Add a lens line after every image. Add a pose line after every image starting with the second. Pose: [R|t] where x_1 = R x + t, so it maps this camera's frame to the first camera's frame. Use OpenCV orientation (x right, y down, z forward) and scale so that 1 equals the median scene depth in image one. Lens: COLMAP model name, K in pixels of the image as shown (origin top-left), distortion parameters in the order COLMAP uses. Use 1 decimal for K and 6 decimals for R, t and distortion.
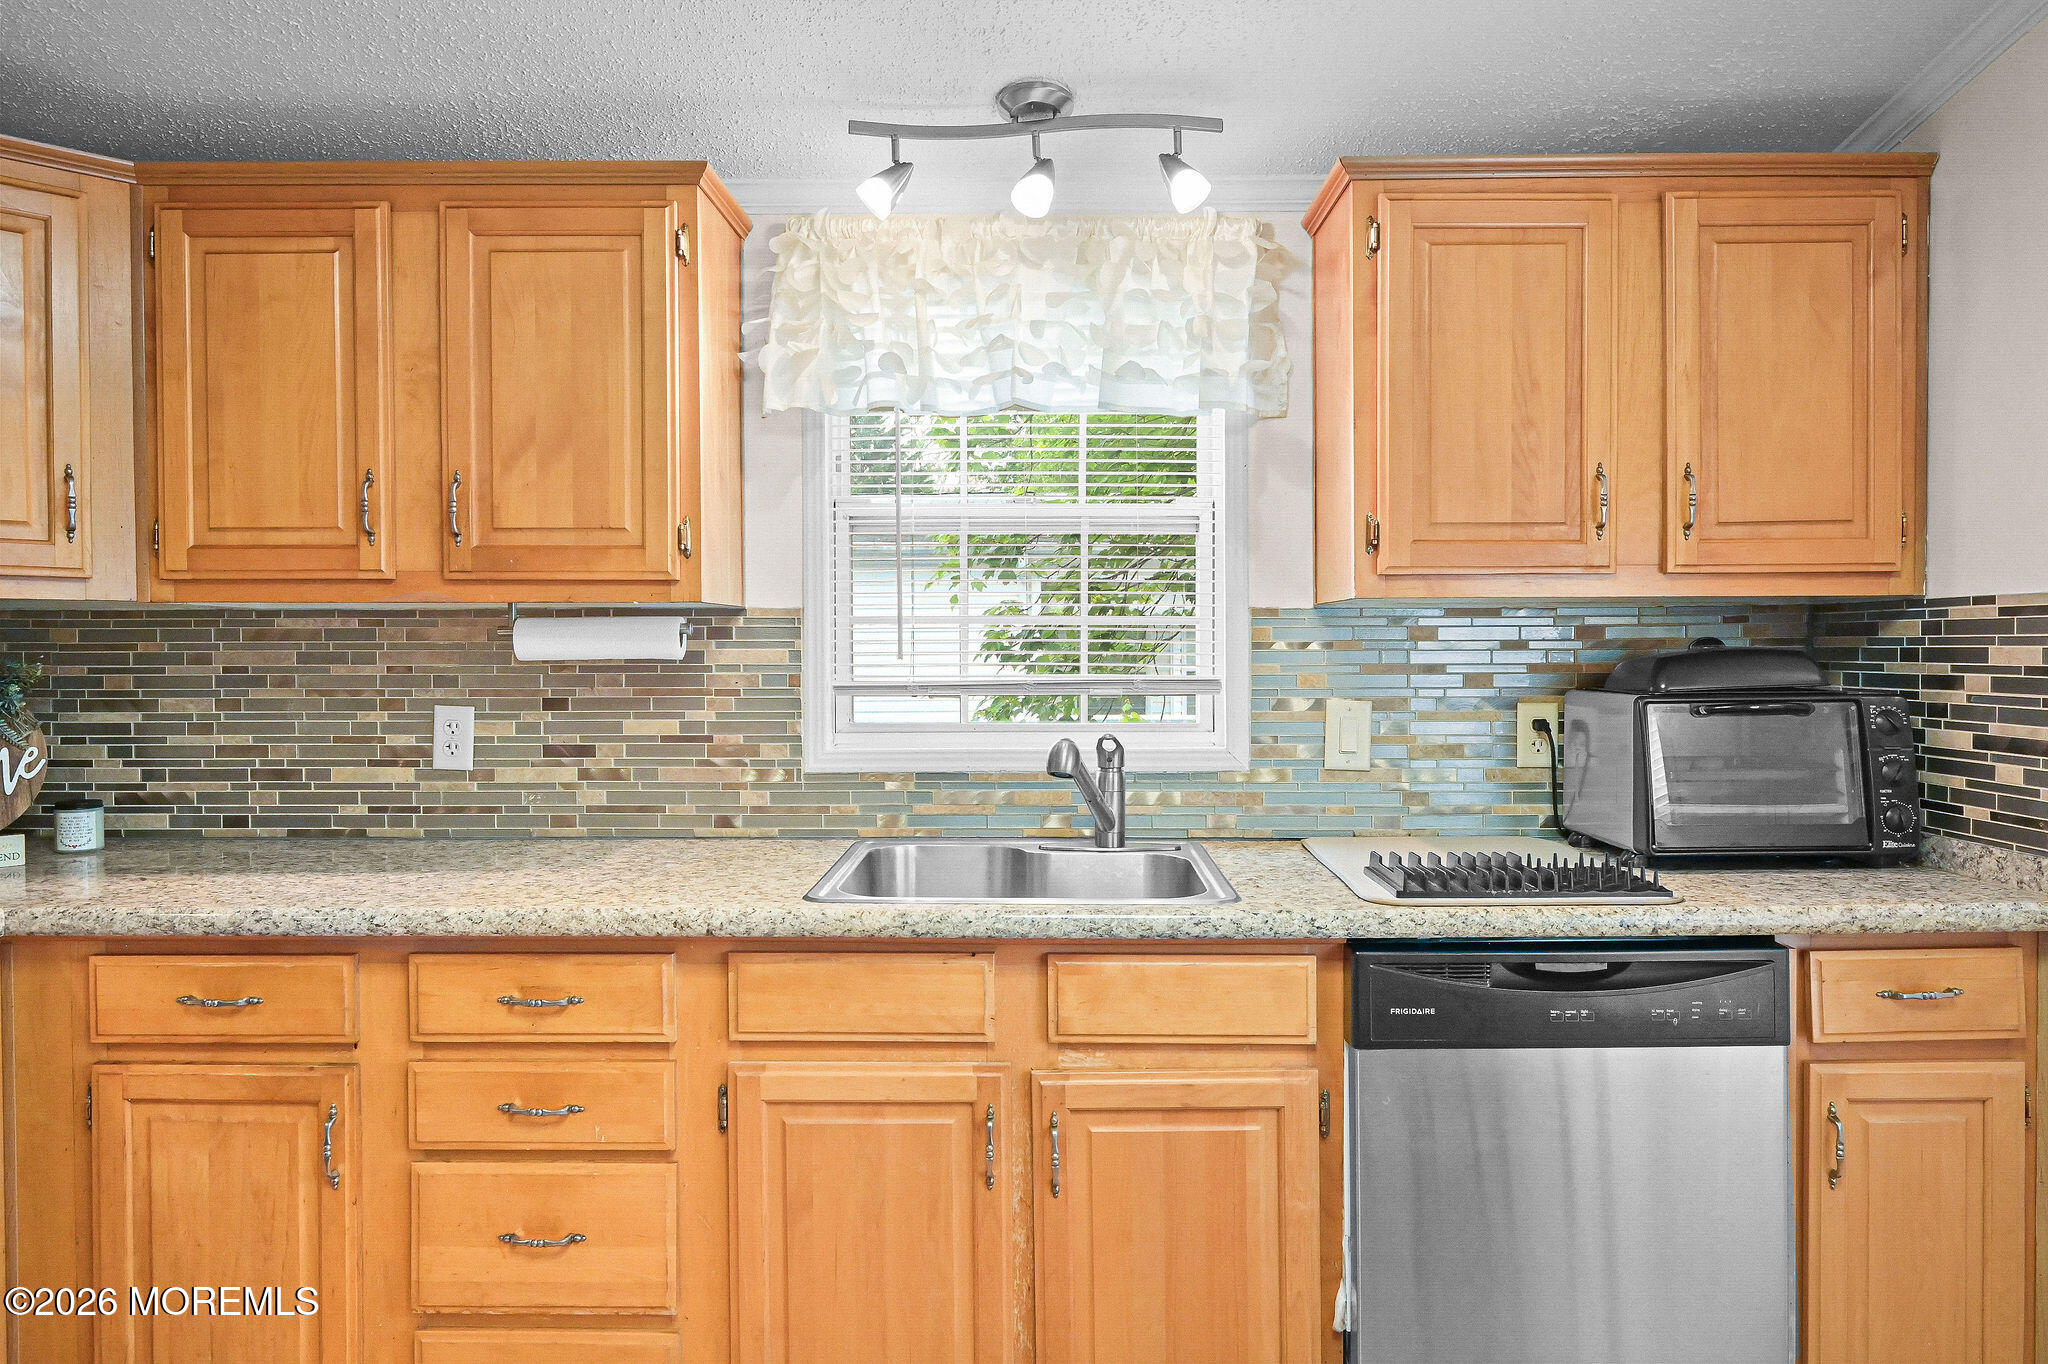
lens RADIAL K [[1327.9, 0, 1031.5], [0, 1327.9, 673.1], [0, 0, 1]] dist [-0.004105, 0.000360]
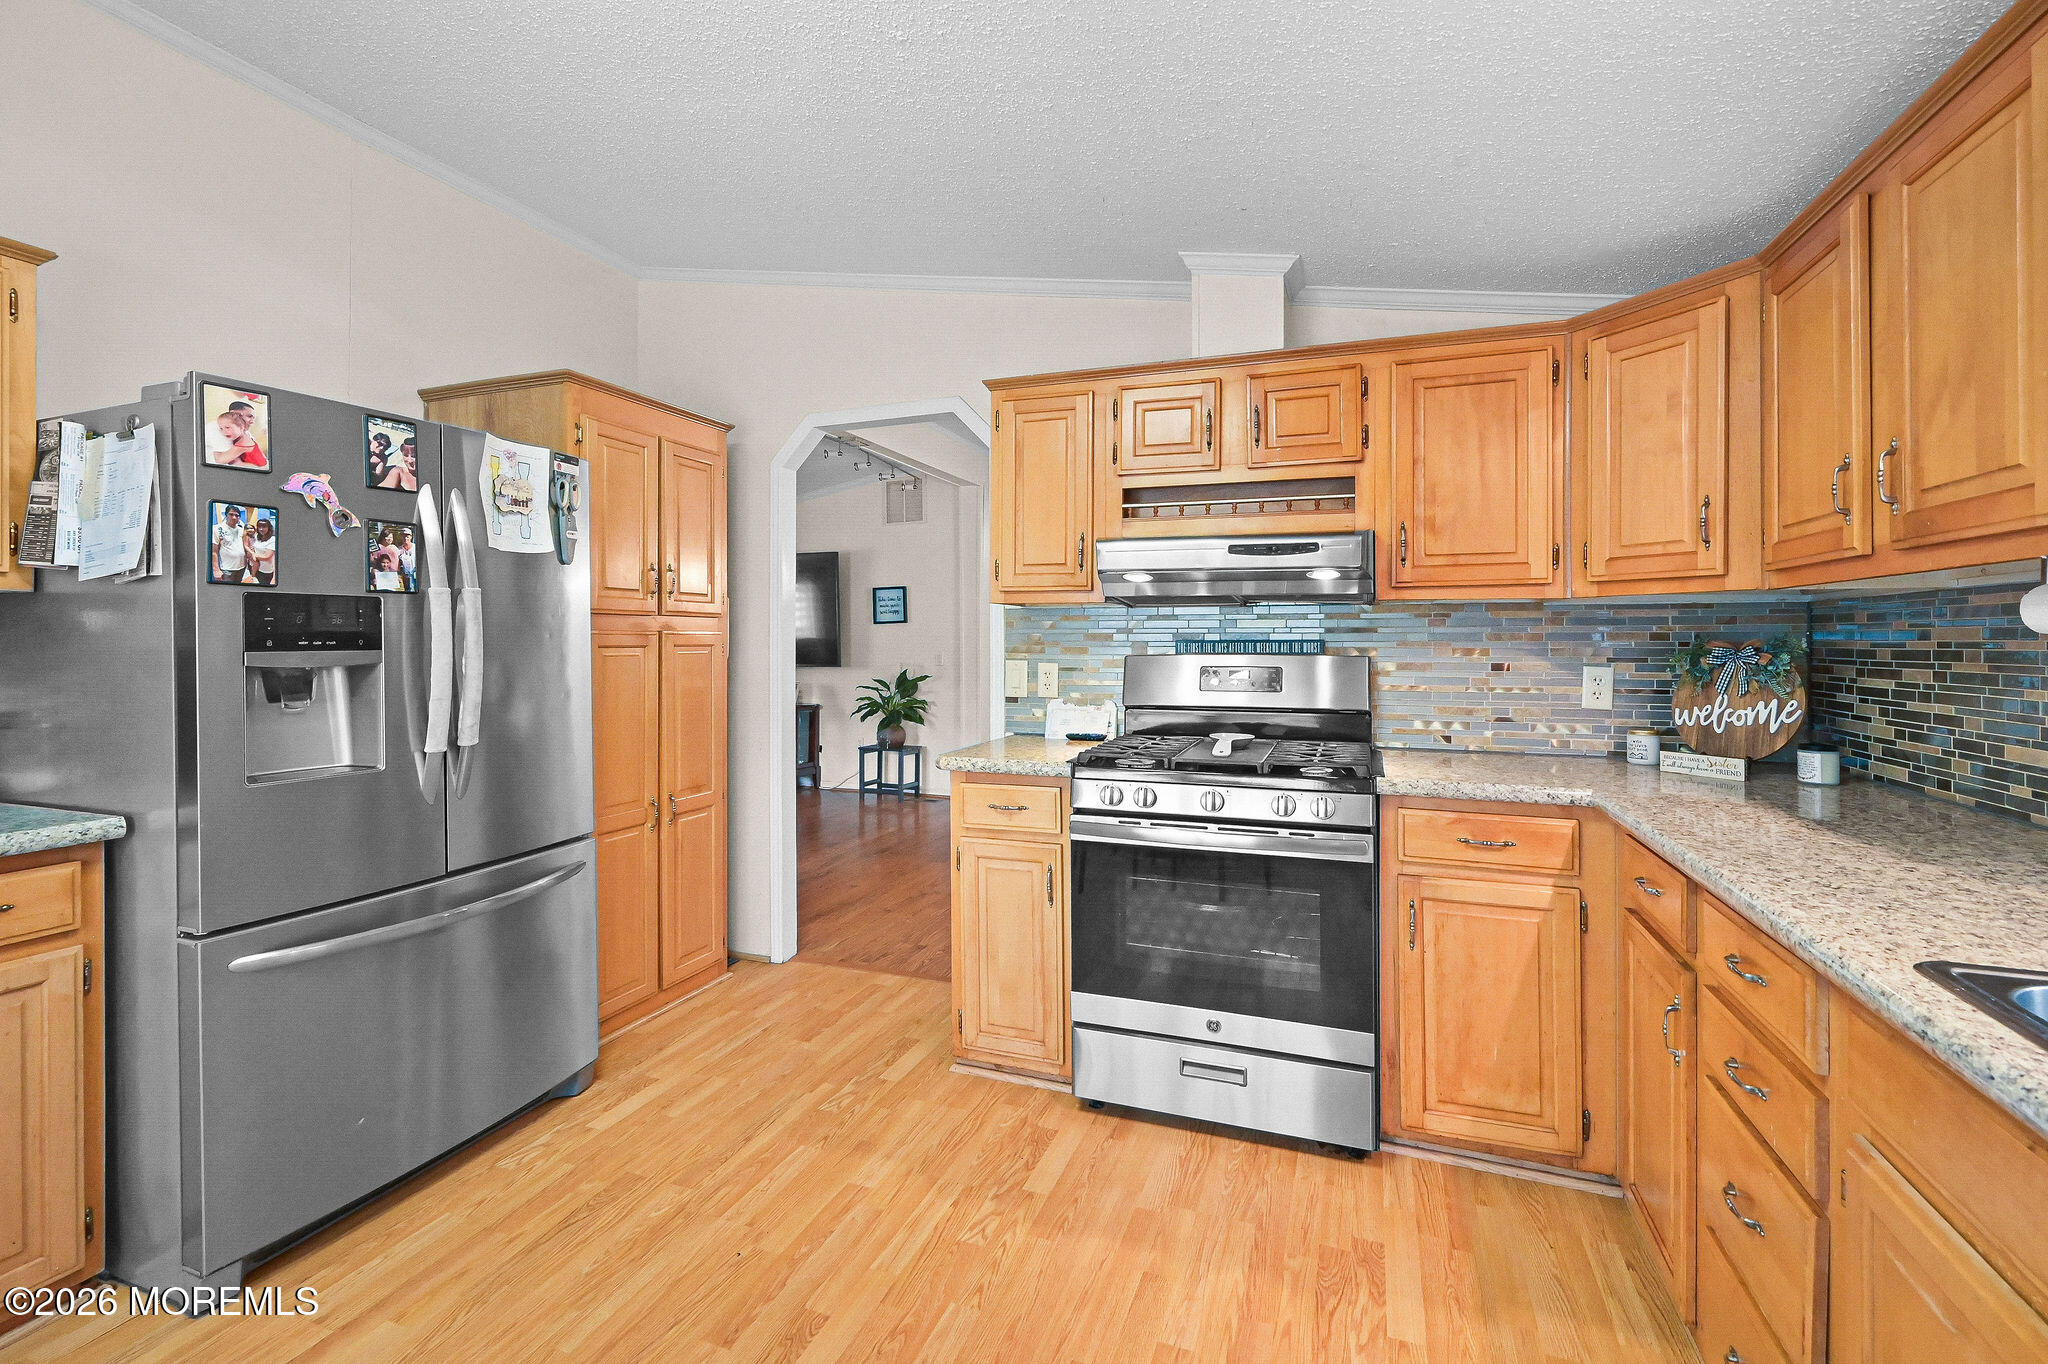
lens RADIAL K [[883.7, 0, 1025.1], [0, 883.7, 641.3], [0, 0, 1]] dist [-0.004876, 0.000369]
pose [[-0.349744, 0.001531, -0.936844, 0.390583], [-0.019732, 0.999765, 0.009000, 0.003450], [0.936637, 0.021634, -0.349632, 0.631556]]
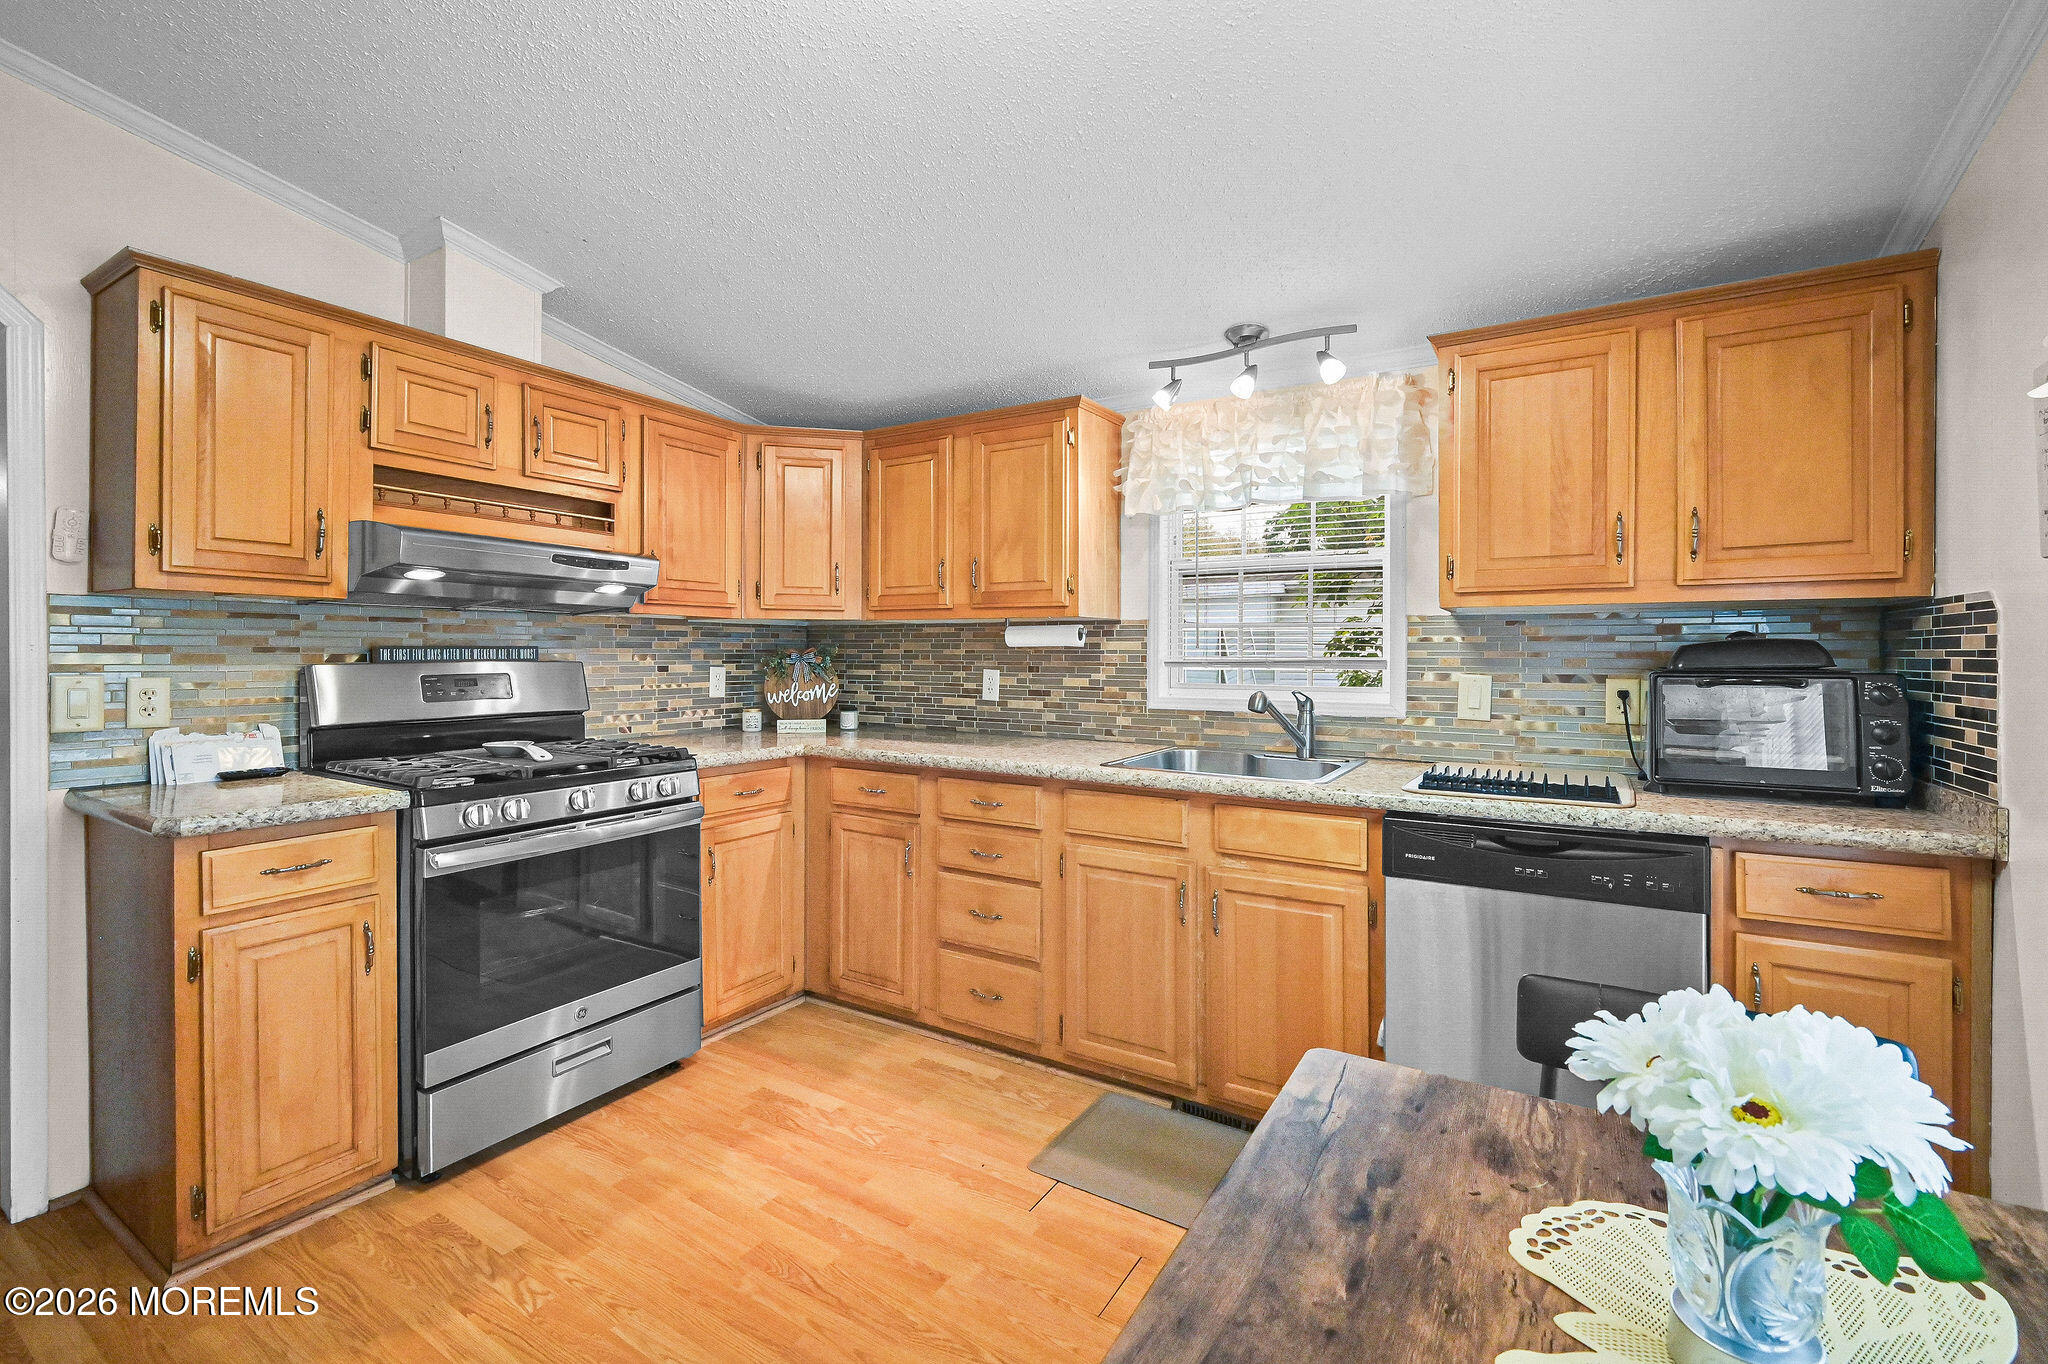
lens RADIAL K [[883.7, 0, 1022.8], [0, 883.7, 660.7], [0, 0, 1]] dist [-0.004876, 0.000369]
pose [[0.853025, 0.010480, -0.521765, 0.372083], [-0.016680, 0.999835, -0.007187, 0.023360], [0.521603, 0.014833, 0.853059, -0.167553]]
